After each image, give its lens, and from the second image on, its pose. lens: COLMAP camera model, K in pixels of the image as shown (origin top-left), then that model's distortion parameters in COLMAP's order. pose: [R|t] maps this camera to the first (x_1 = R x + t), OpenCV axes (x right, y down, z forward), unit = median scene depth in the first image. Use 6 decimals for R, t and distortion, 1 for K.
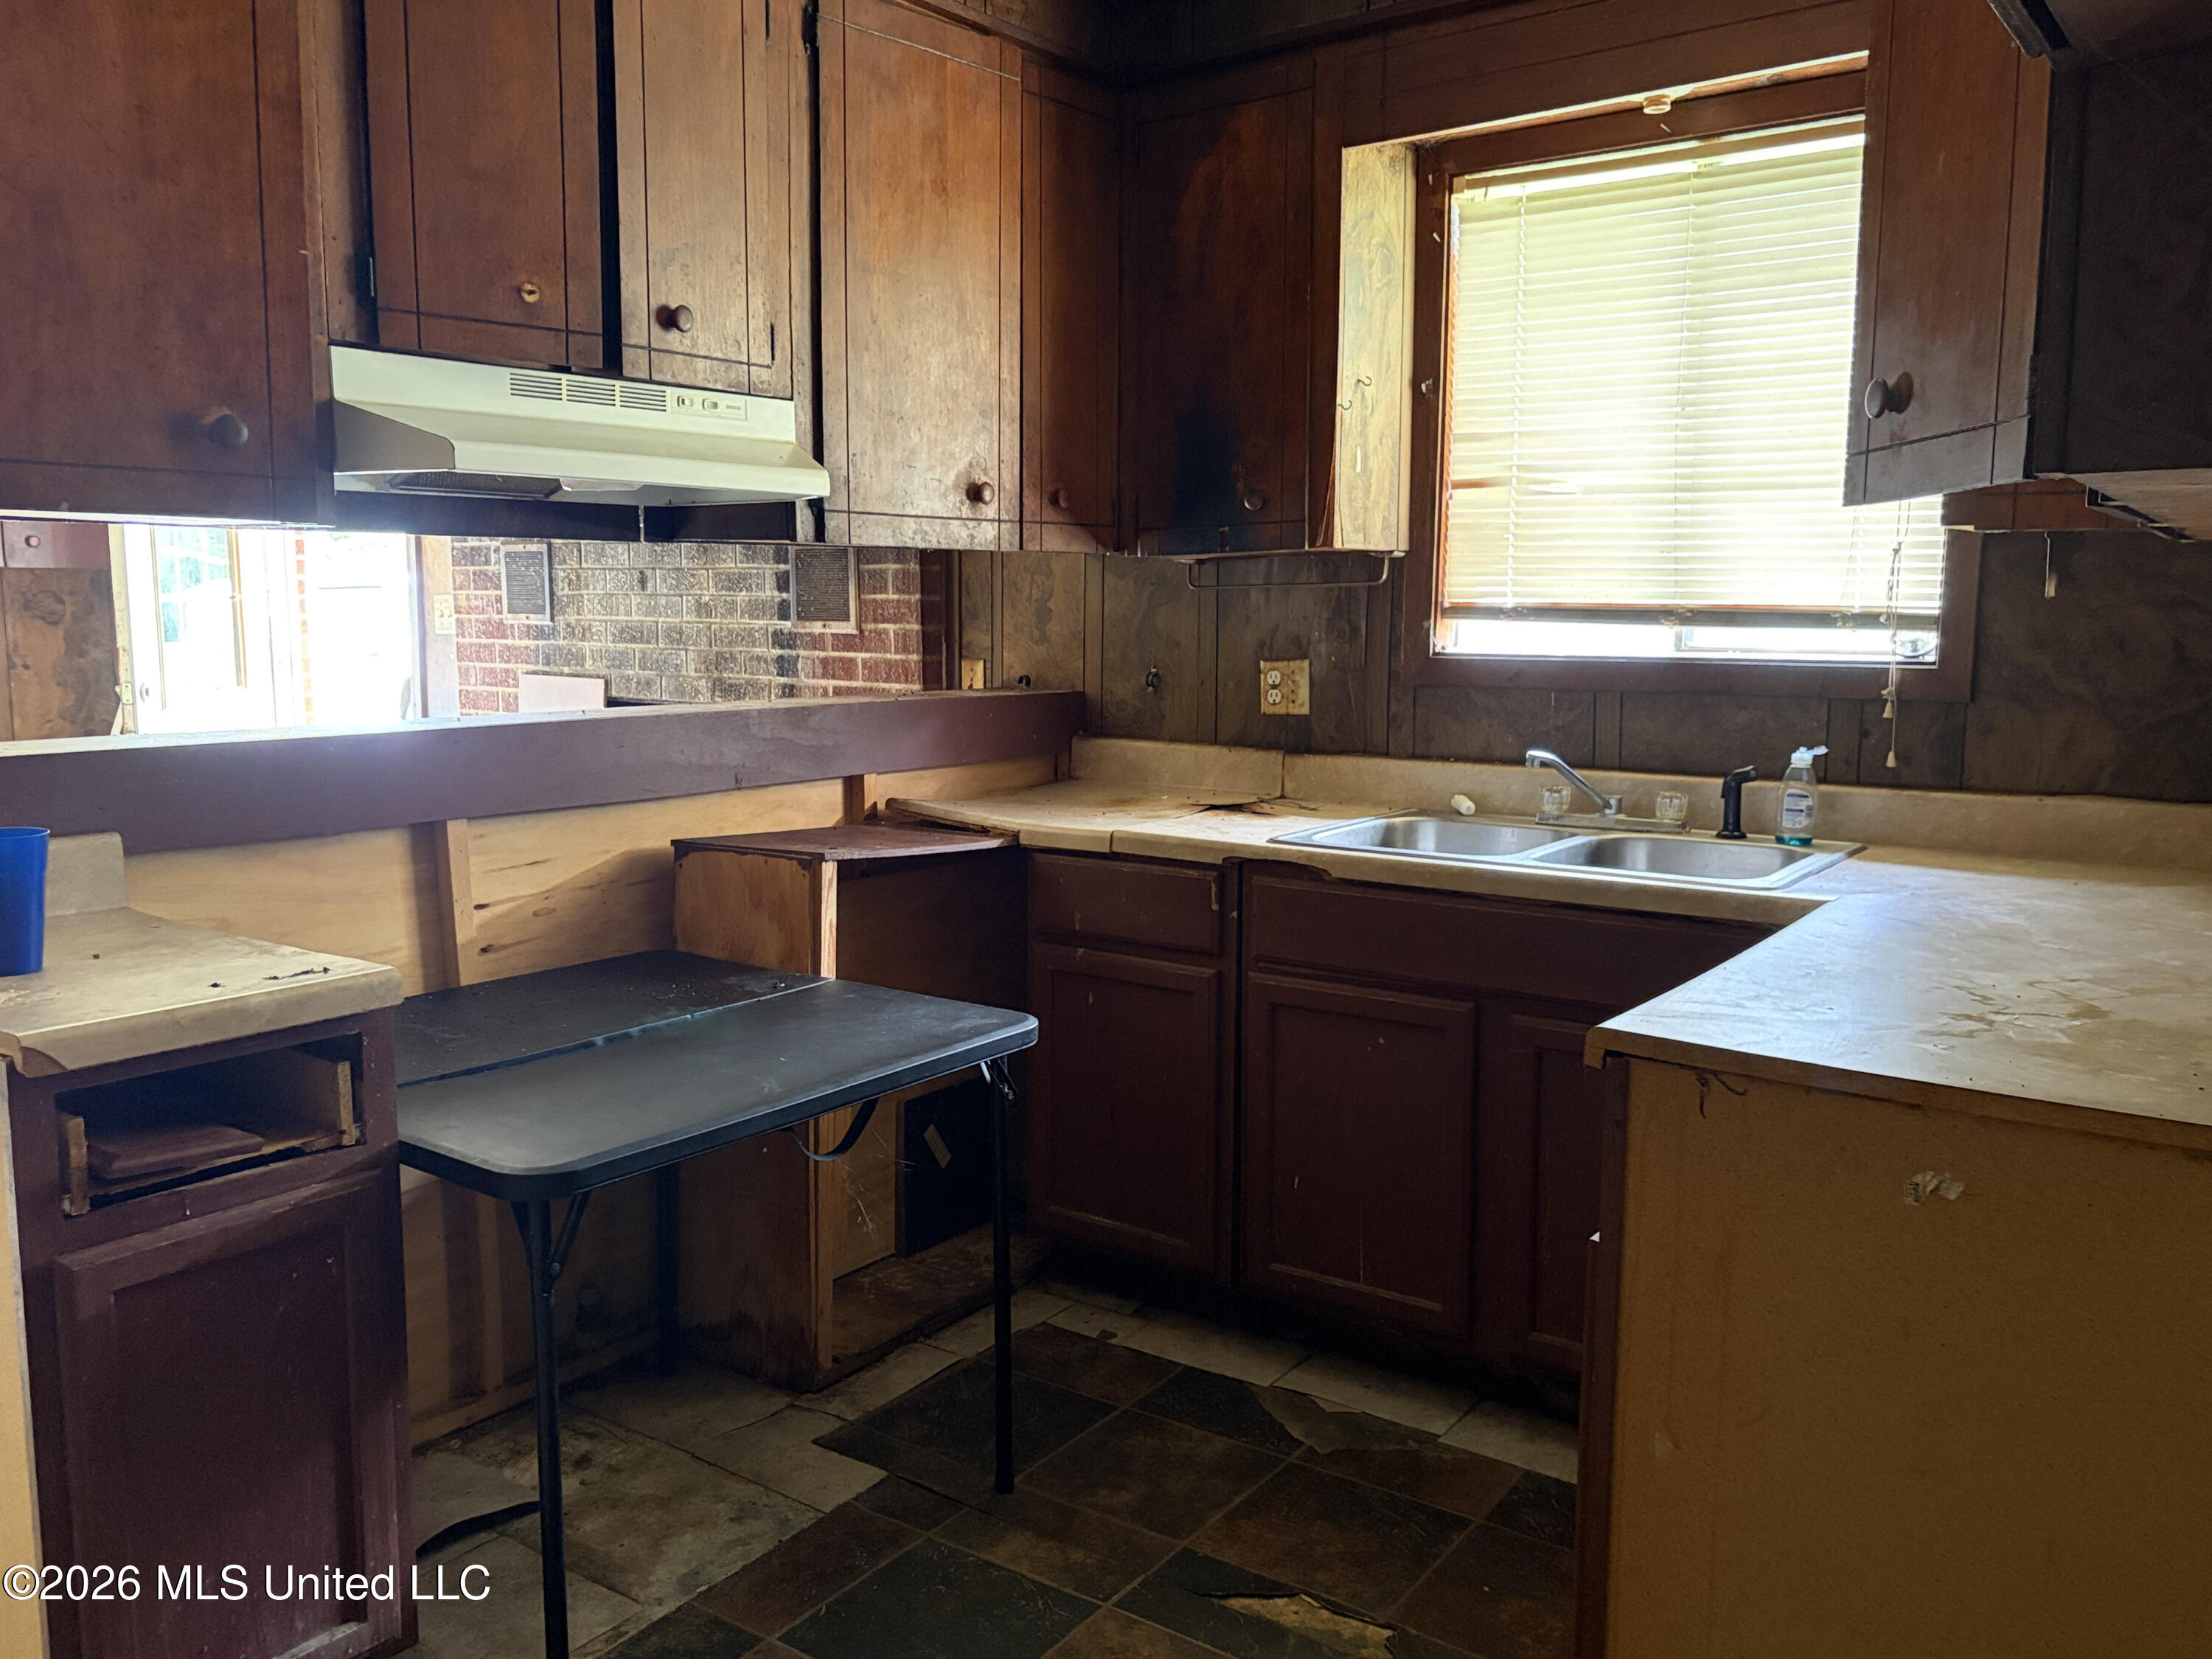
lens RADIAL K [[1756.0, 0, 1064.1], [0, 1756.0, 811.5], [0, 0, 1]] dist [0.091608, -0.133362]
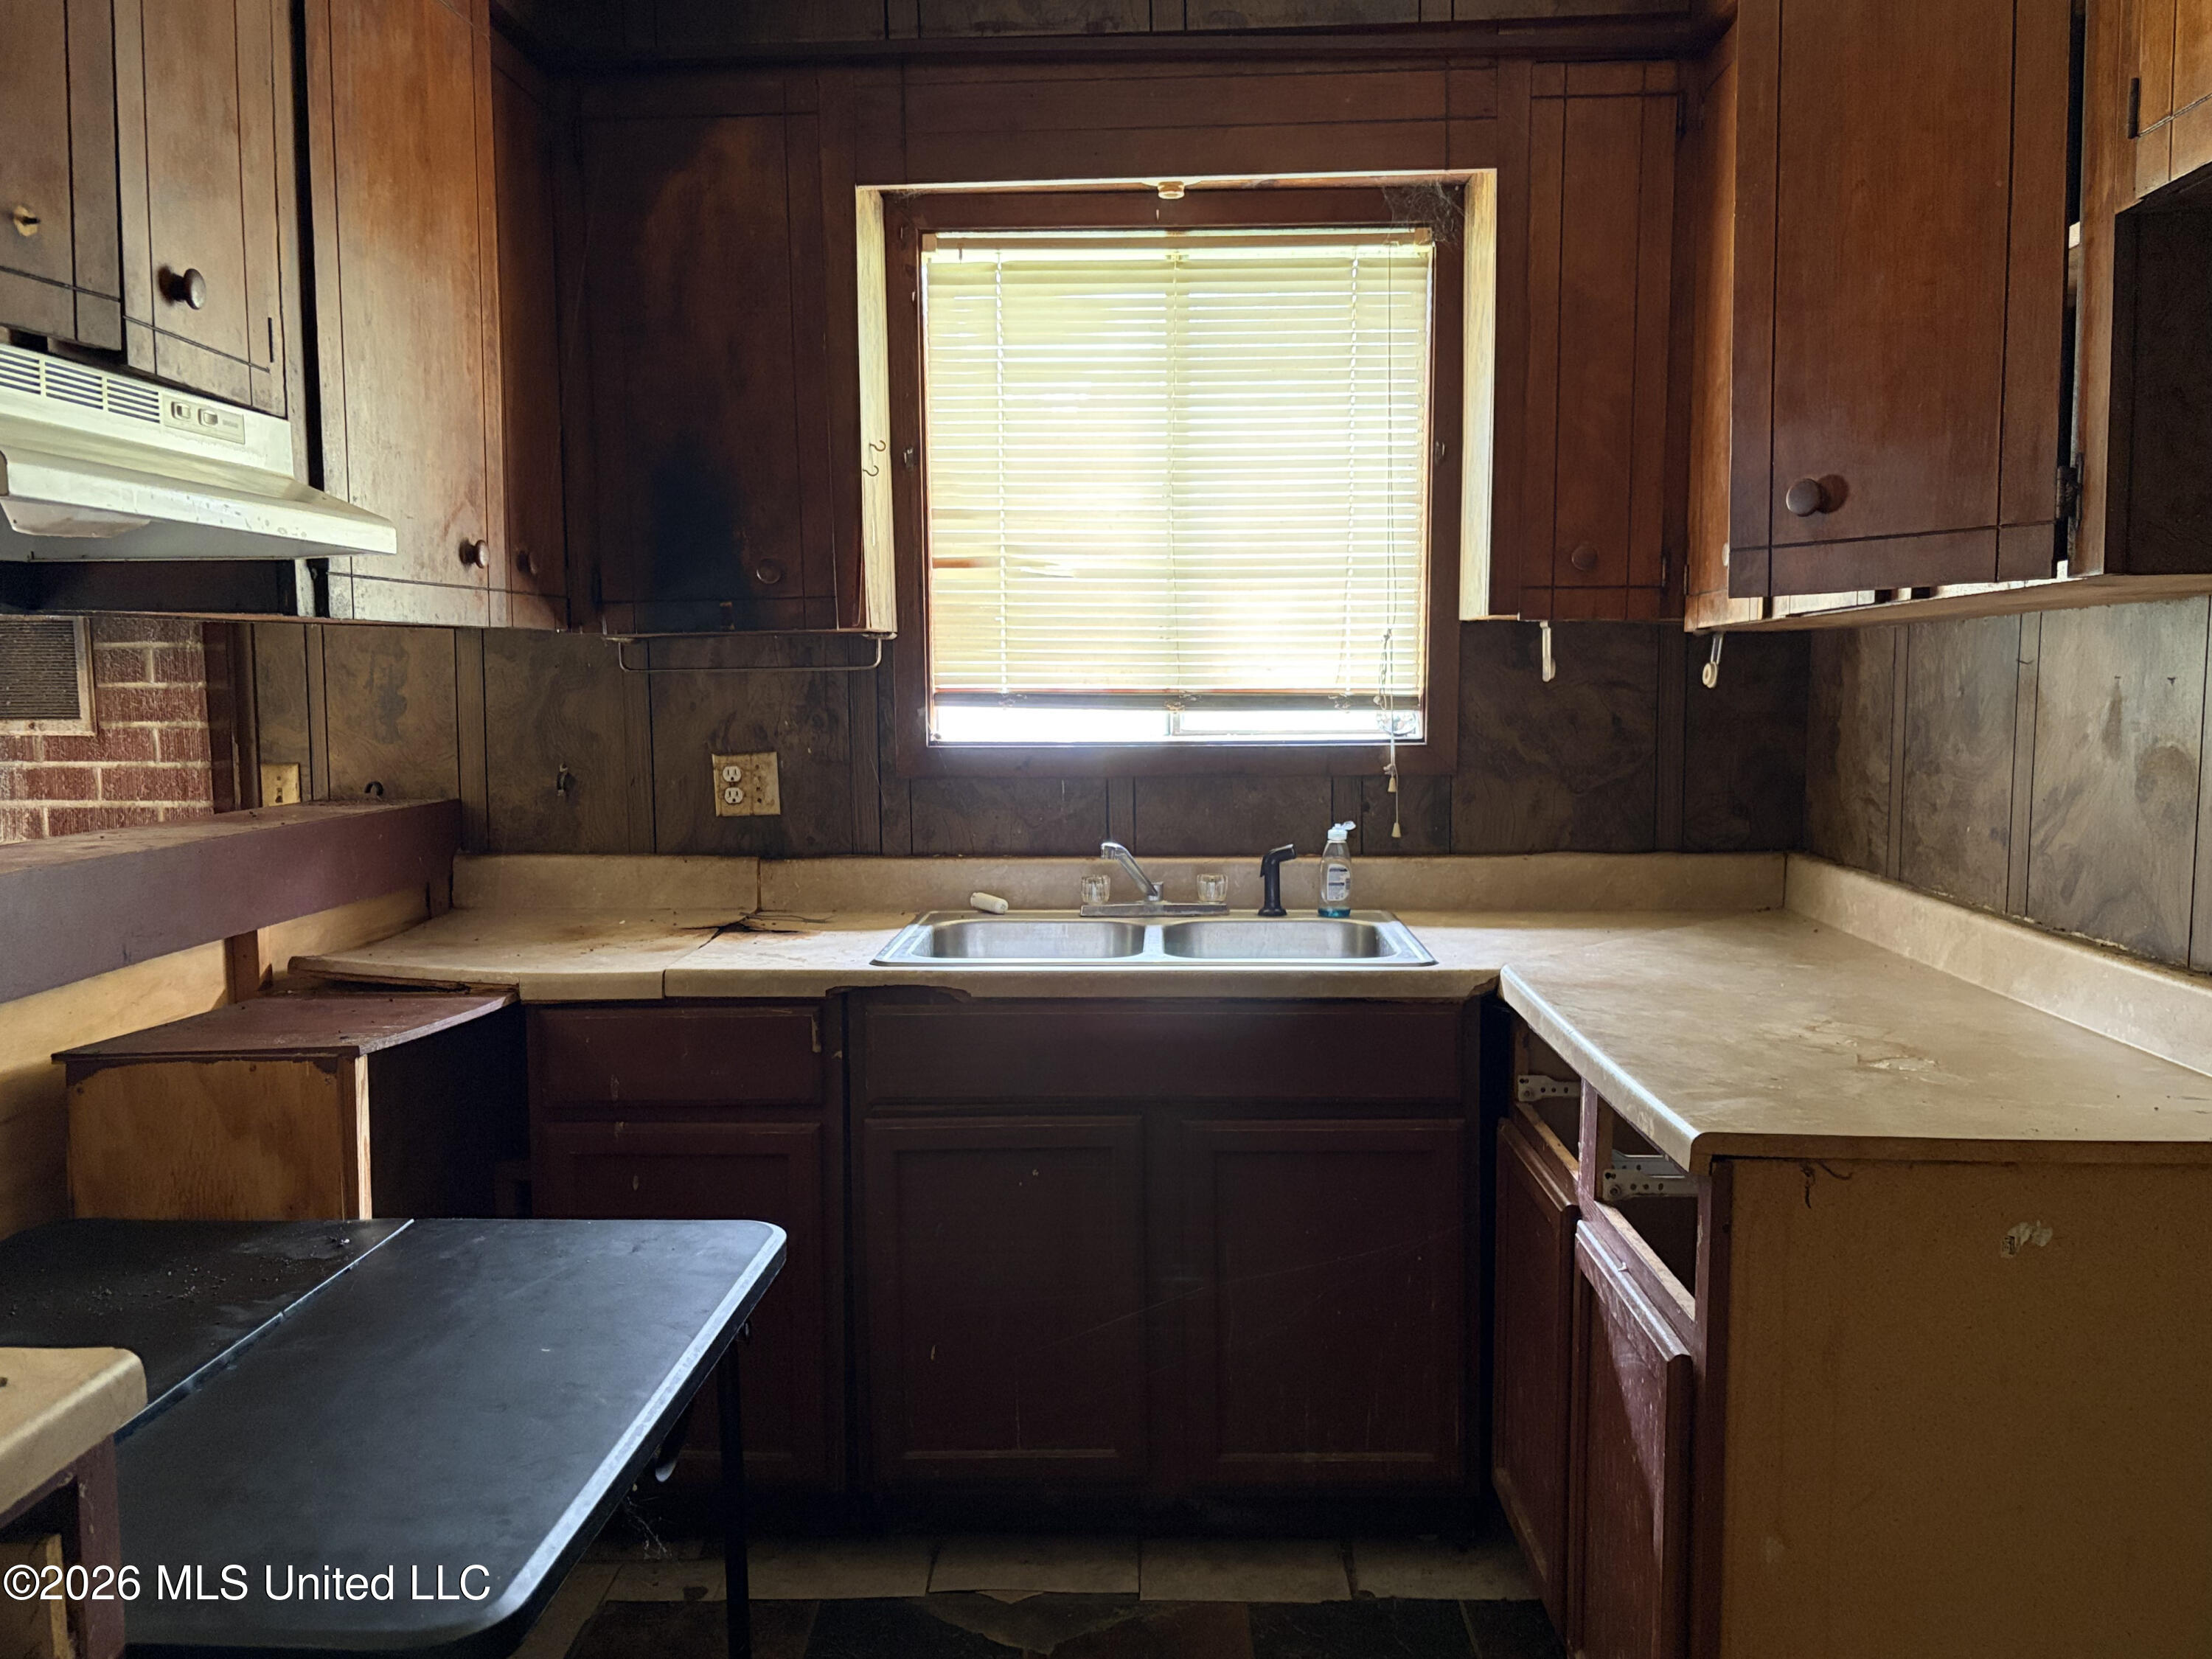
lens RADIAL K [[1784.7, 0, 1106.0], [0, 1784.7, 829.5], [0, 0, 1]] dist [0.035732, -0.017872]
pose [[0.821110, -0.058214, 0.567793, -0.261952], [0.076677, 0.997018, -0.008665, -0.030495], [-0.565595, 0.050652, 0.823126, 0.192326]]
